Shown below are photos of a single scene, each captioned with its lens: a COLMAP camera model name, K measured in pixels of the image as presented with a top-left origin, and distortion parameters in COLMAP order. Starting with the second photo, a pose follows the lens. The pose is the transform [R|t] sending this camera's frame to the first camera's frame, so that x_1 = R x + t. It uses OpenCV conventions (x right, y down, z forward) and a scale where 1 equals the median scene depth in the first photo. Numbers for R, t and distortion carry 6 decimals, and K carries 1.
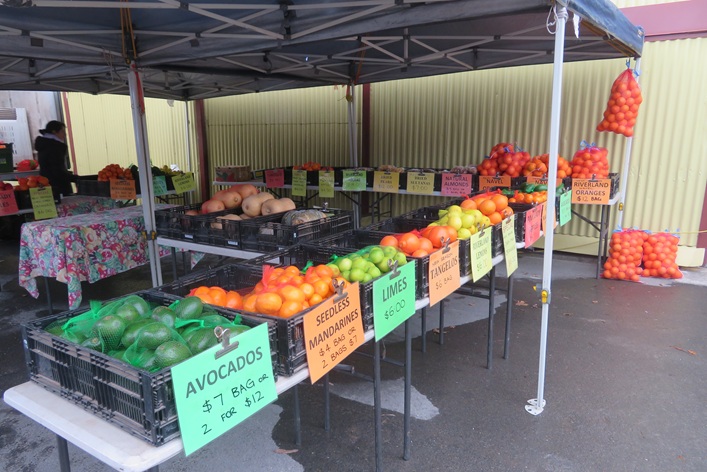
lens RADIAL K [[503.5, 0, 354.1], [0, 503.5, 234.4], [0, 0, 1]] dist [-0.007813, -0.003662]
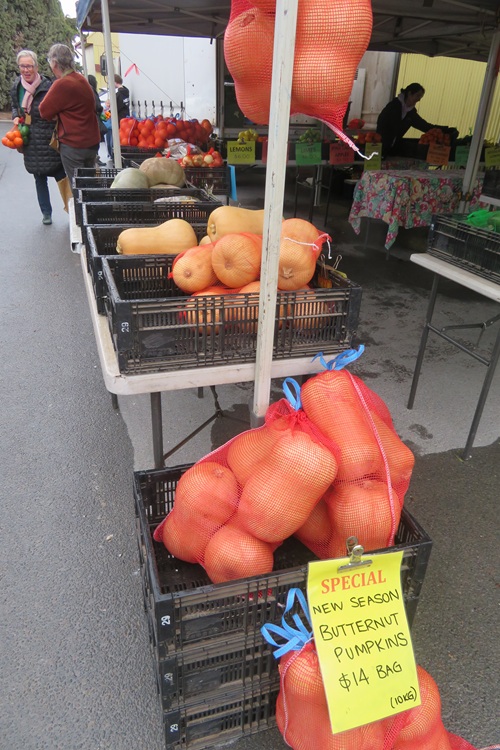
lens RADIAL K [[534.1, 0, 250.8], [0, 534.1, 376.6], [0, 0, 1]] dist [-0.007813, -0.003662]
pose [[0.787899, 0.332789, -0.518138, -0.034684], [-0.188047, 0.931233, 0.312159, 0.096913], [0.586390, -0.148516, 0.796298, -0.289530]]
